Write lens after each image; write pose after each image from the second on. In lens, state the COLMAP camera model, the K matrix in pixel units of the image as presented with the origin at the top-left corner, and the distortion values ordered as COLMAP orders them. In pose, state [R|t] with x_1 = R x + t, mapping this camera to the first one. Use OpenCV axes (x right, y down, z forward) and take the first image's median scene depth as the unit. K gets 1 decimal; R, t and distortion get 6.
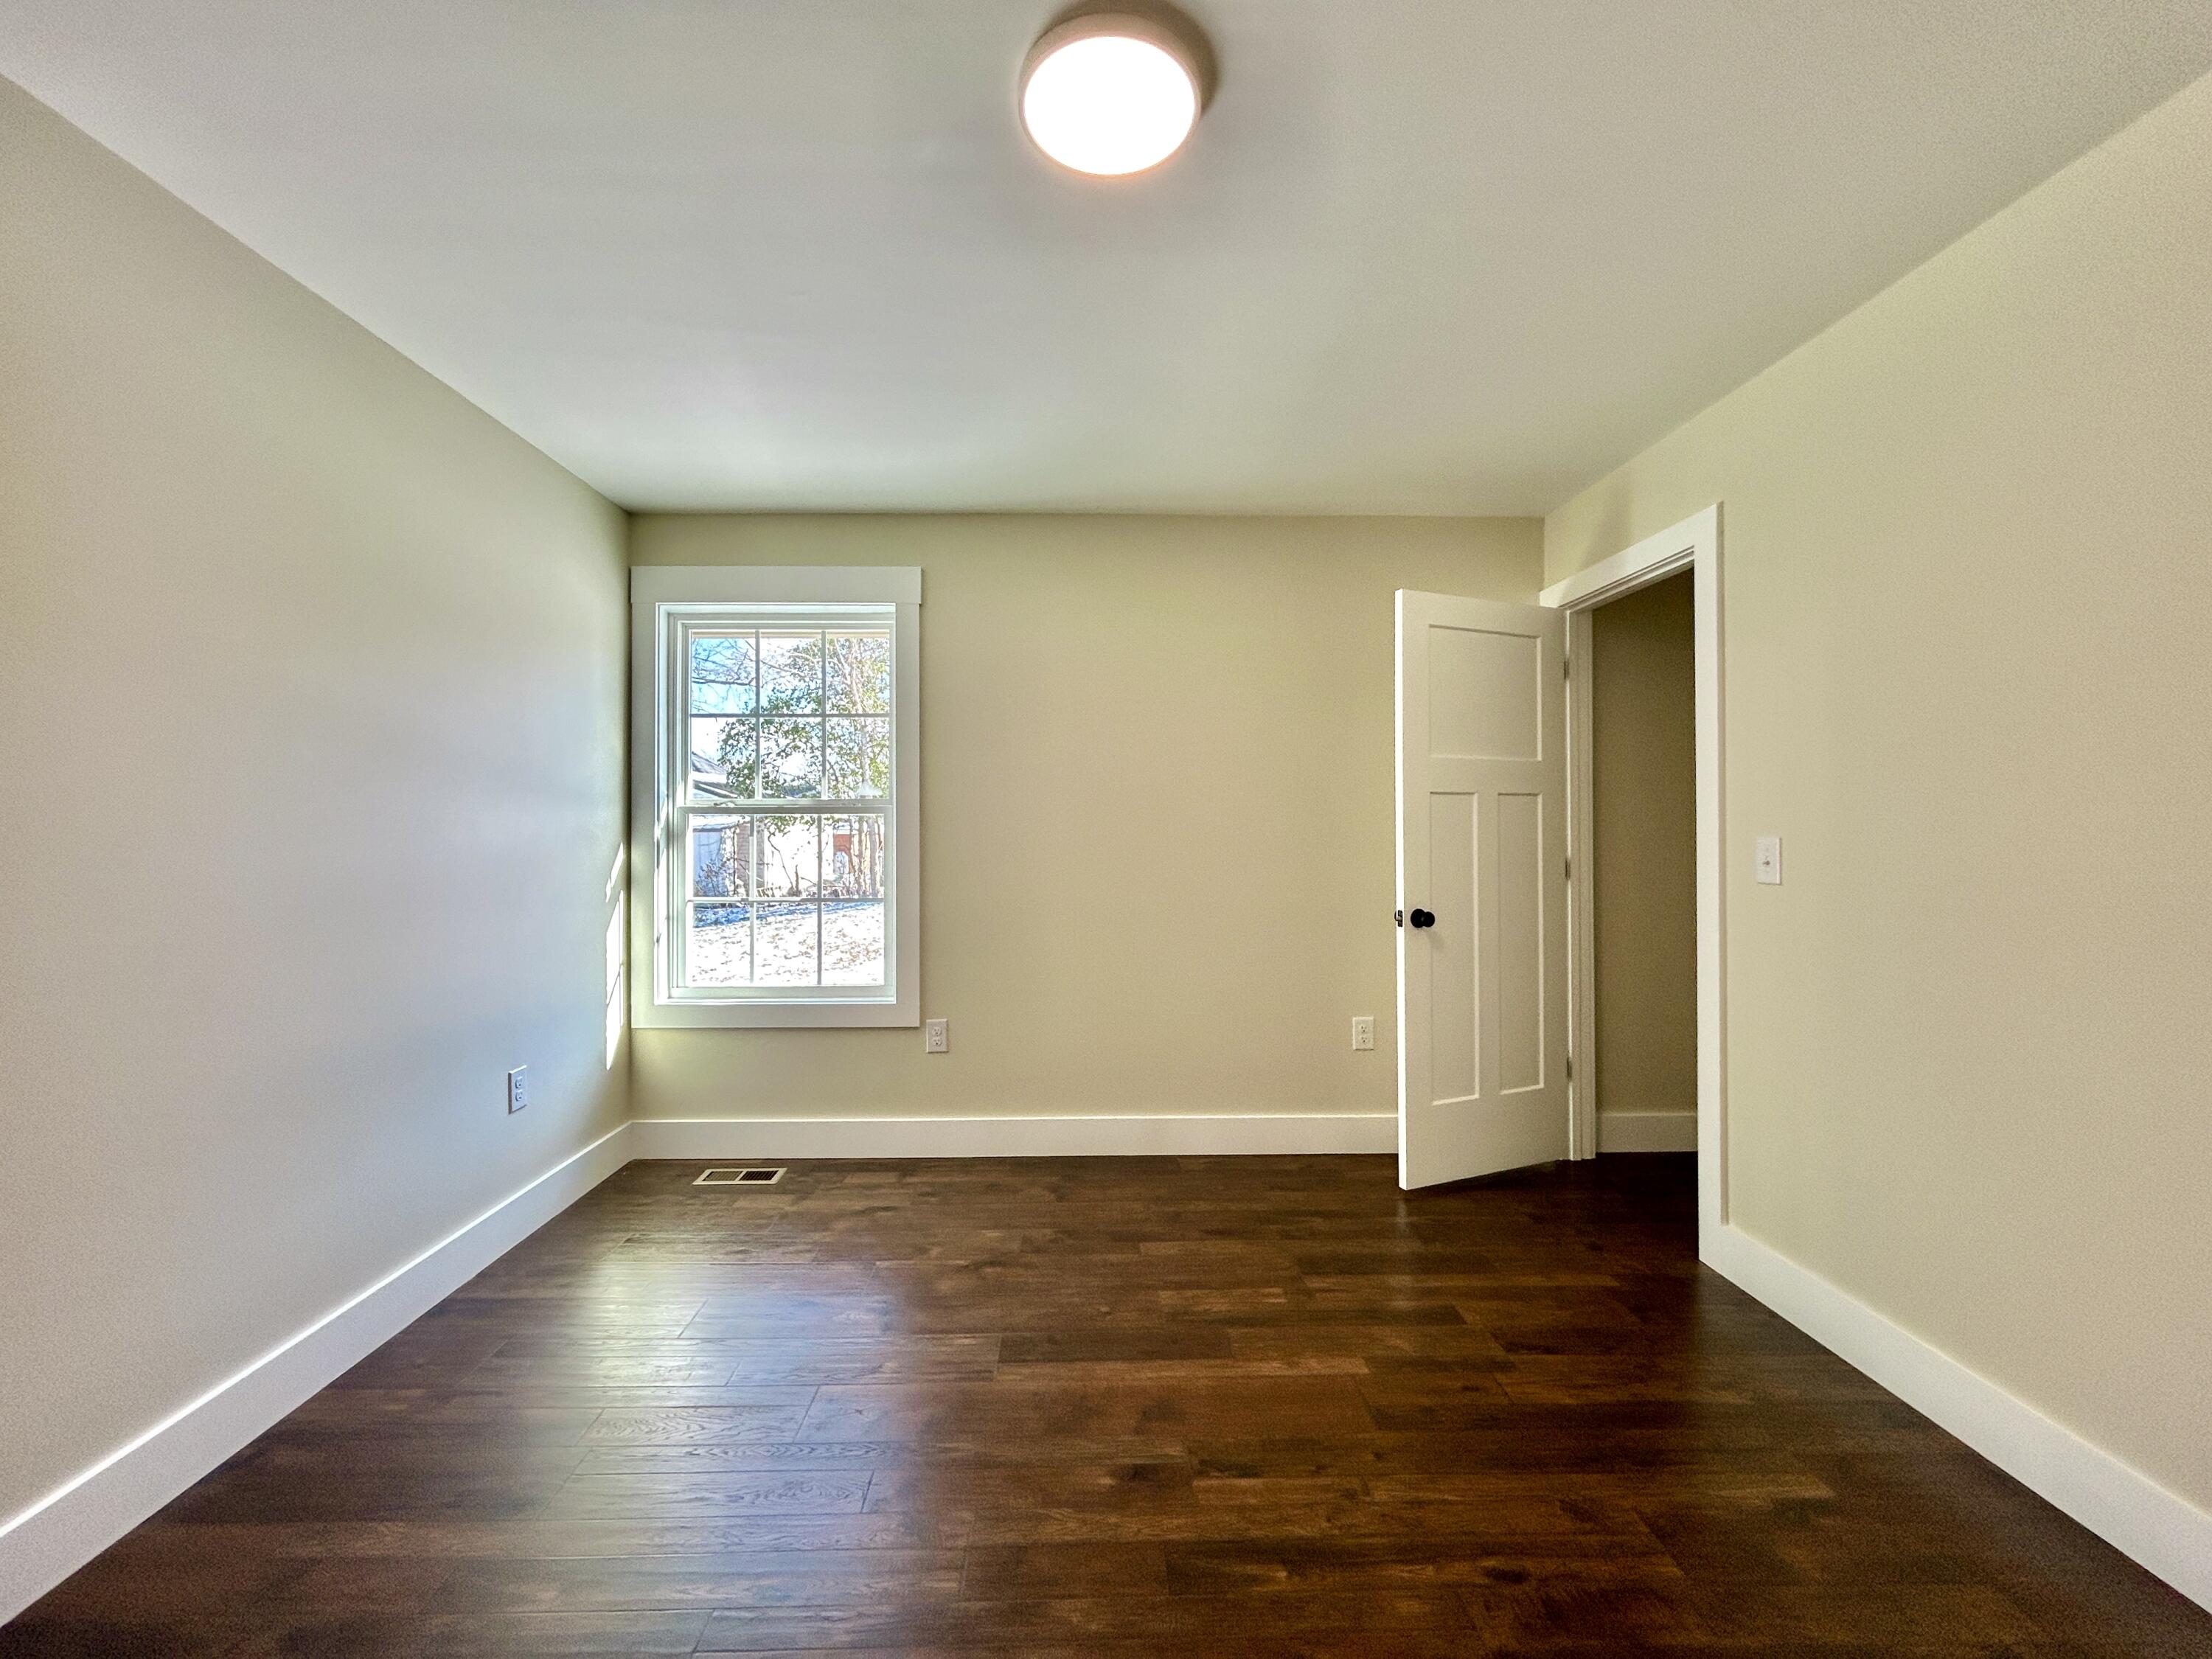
lens RADIAL K [[899.3, 0, 1097.5], [0, 899.3, 825.2], [0, 0, 1]] dist [-0.002428, 0.002000]
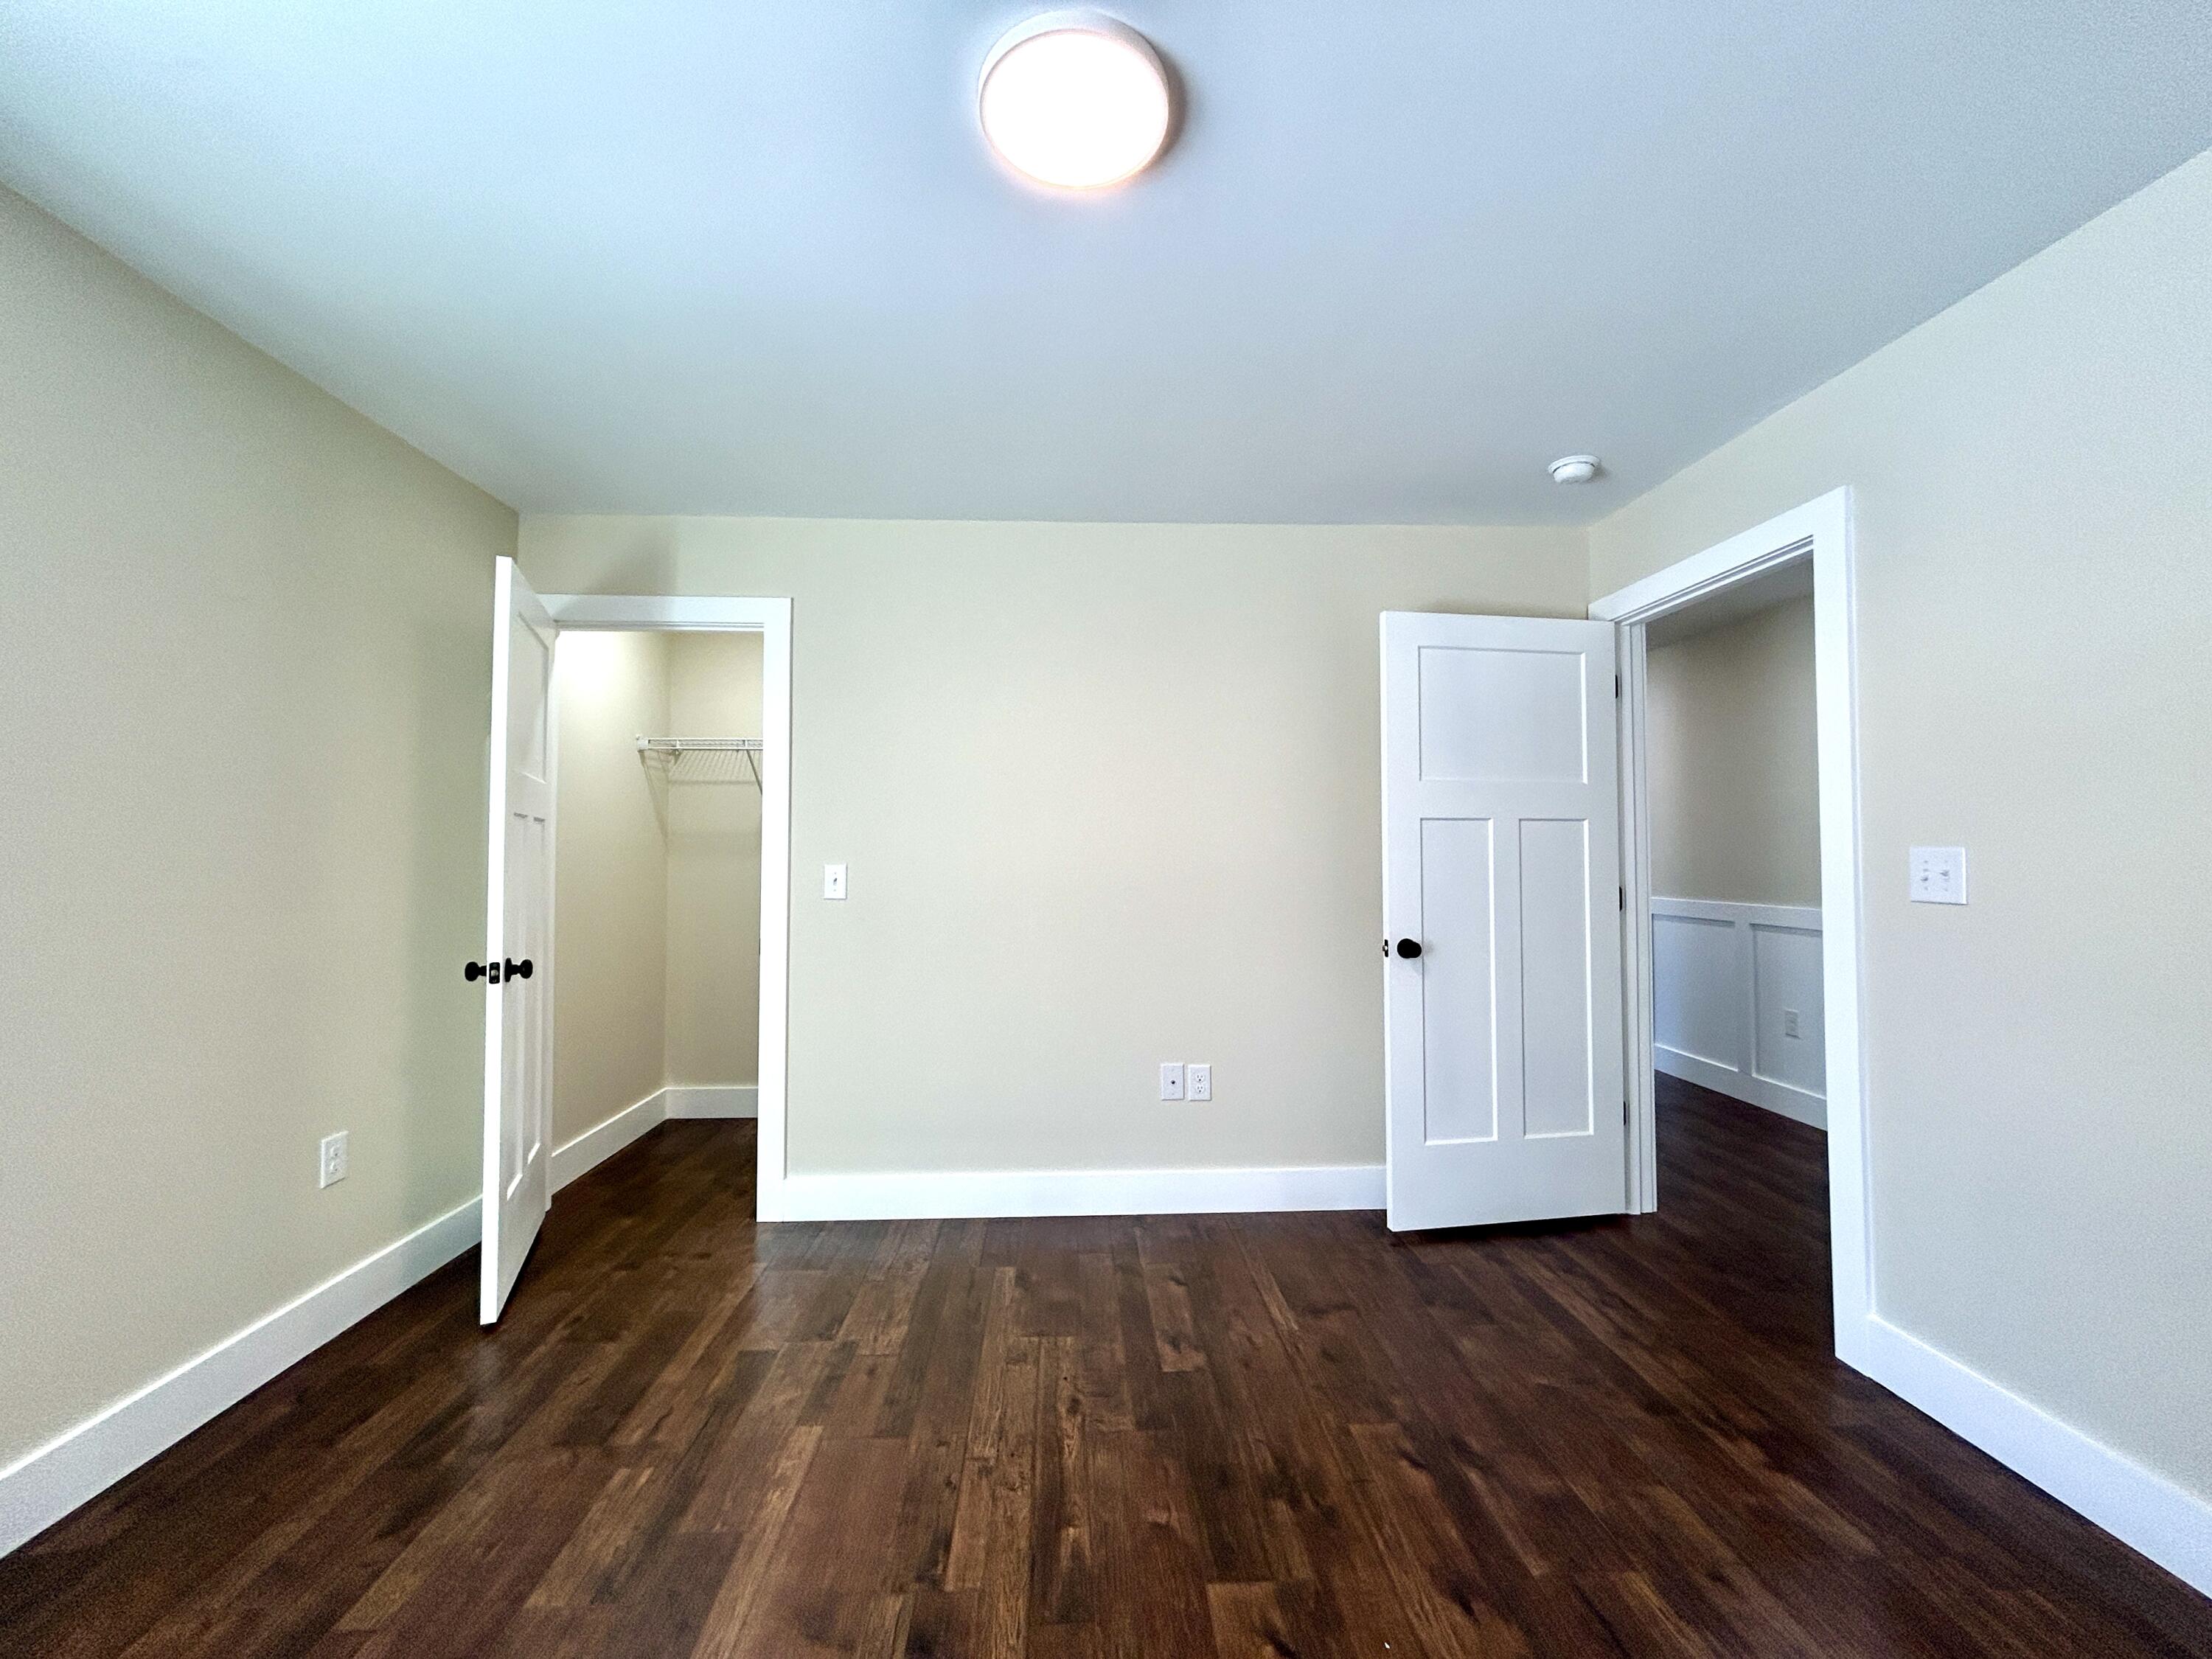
lens RADIAL K [[899.3, 0, 1103.5], [0, 899.3, 833.9], [0, 0, 1]] dist [-0.002428, 0.002000]
pose [[-0.041301, 0.027788, 0.998760, -0.667272], [-0.002723, 0.999606, -0.027924, 0.007742], [-0.999143, -0.003873, -0.041209, 0.733496]]
